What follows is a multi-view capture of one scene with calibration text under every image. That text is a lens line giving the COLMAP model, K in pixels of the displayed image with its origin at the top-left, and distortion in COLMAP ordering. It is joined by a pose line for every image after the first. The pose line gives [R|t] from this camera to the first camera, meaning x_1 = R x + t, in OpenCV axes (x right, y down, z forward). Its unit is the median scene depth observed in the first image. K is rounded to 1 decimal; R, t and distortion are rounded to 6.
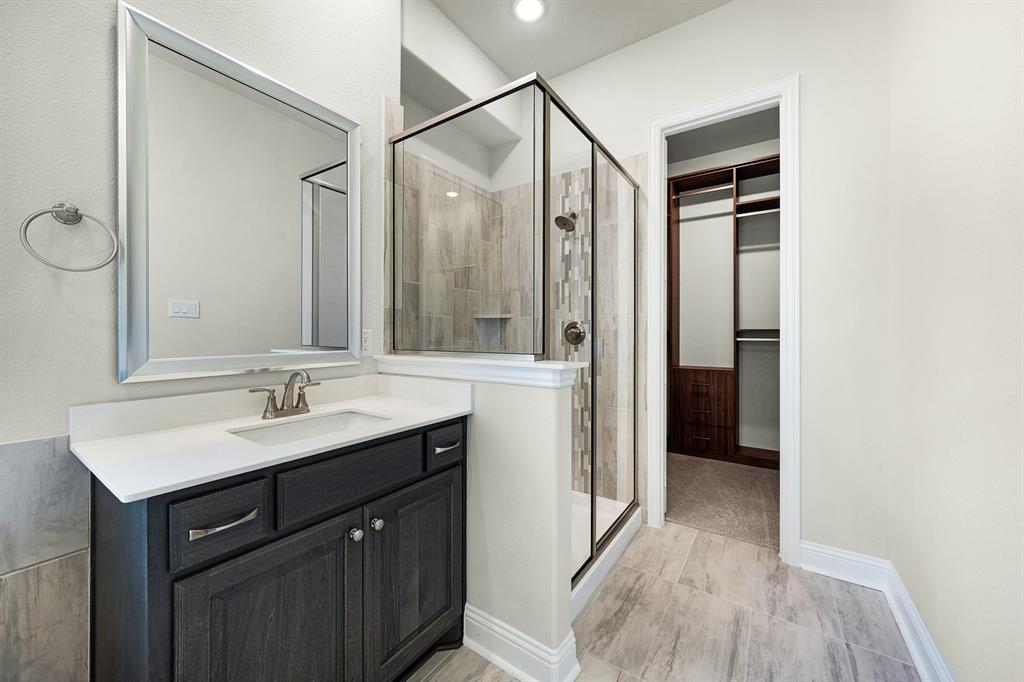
lens RADIAL K [[382.3, 0, 514.8], [0, 382.3, 331.3], [0, 0, 1]] dist [0.001739, -0.000116]
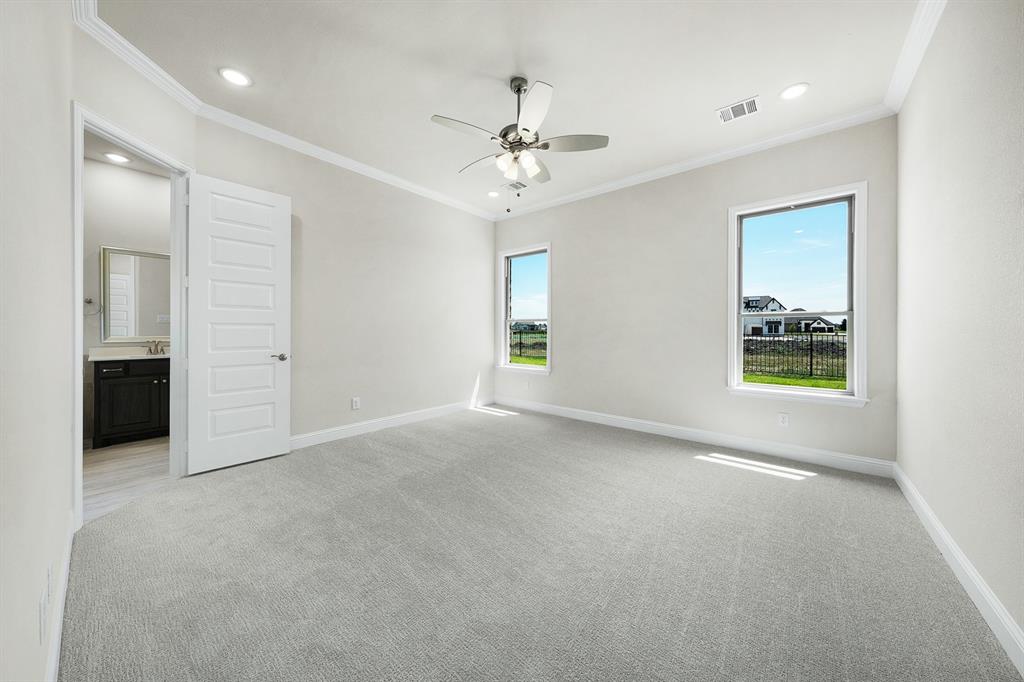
lens RADIAL K [[348.2, 0, 513.2], [0, 348.2, 333.0], [0, 0, 1]] dist [-0.001026, -0.000260]
pose [[0.994902, -0.000392, -0.100842, 2.858288], [0.000636, 0.999997, 0.002390, 0.025630], [0.100841, -0.002442, 0.994900, -1.720544]]
